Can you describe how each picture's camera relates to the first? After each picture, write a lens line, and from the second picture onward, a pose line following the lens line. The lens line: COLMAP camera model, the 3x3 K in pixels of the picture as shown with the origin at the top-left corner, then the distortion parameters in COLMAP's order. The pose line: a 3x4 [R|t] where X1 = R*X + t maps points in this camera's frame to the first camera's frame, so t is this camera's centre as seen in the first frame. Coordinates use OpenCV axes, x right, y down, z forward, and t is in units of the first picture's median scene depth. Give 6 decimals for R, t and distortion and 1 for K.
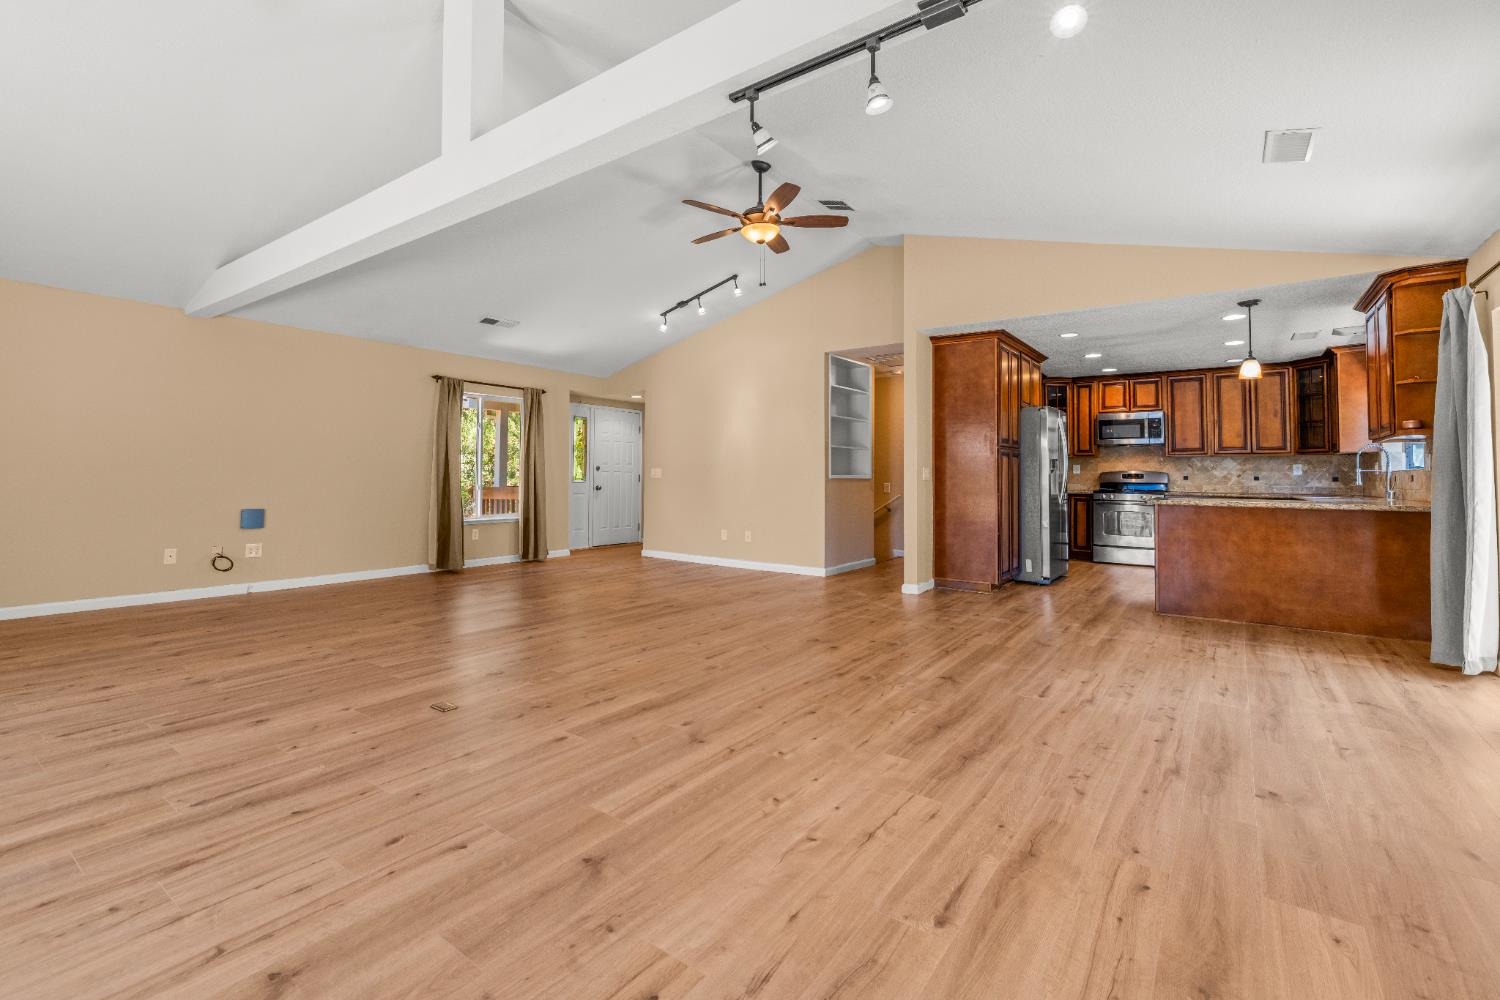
lens RADIAL K [[646.2, 0, 758.5], [0, 646.2, 450.0], [0, 0, 1]] dist [0.003397, -0.000707]
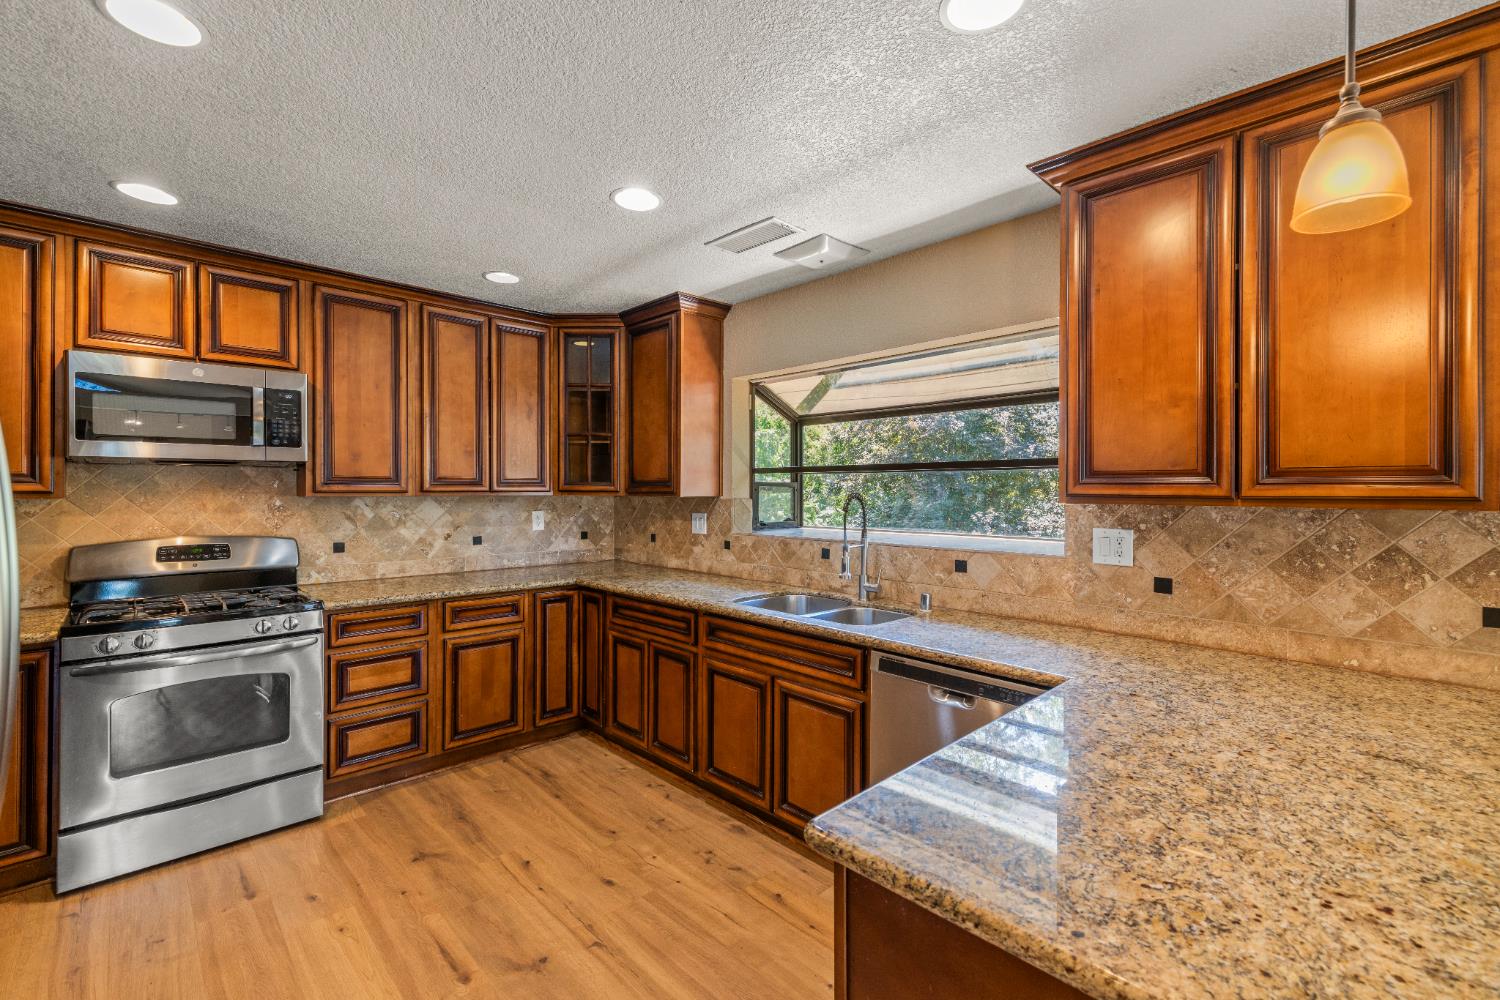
lens RADIAL K [[646.2, 0, 745.3], [0, 646.2, 493.3], [0, 0, 1]] dist [0.003397, -0.000707]
pose [[0.175255, -0.014804, 0.984412, 0.329097], [-0.043095, 0.998813, 0.022693, -0.012537], [-0.983579, -0.046401, 0.174409, 0.735784]]
